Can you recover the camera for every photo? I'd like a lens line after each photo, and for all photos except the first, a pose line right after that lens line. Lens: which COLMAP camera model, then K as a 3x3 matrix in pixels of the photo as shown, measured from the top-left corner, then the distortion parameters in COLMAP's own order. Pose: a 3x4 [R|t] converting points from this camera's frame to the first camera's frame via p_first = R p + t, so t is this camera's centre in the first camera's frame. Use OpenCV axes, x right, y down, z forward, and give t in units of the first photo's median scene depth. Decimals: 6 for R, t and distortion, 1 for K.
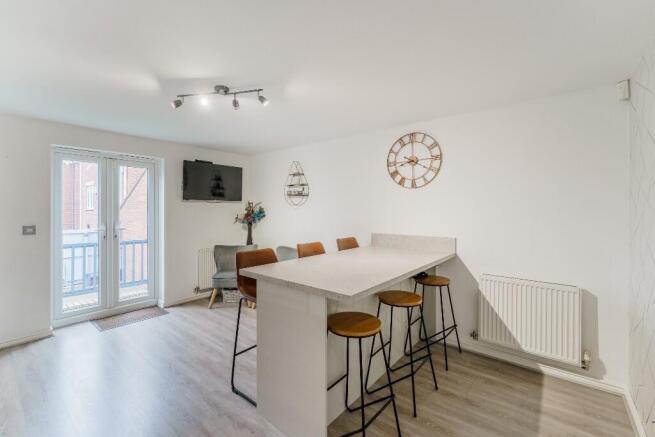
lens RADIAL K [[283.1, 0, 325.5], [0, 283.1, 199.1], [0, 0, 1]] dist [-0.001303, -0.000193]
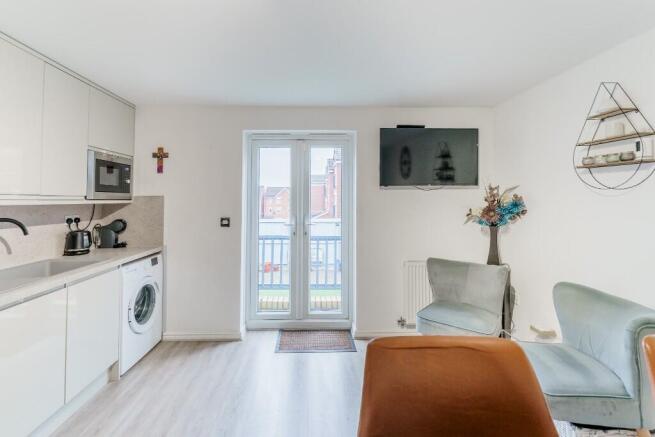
lens RADIAL K [[283.1, 0, 325.5], [0, 283.1, 199.1], [0, 0, 1]] dist [-0.001303, -0.000193]
pose [[0.649124, -0.007983, -0.760640, -0.060960], [0.030348, 0.999421, 0.015410, 0.017477], [0.760077, -0.033087, 0.648991, 0.410137]]
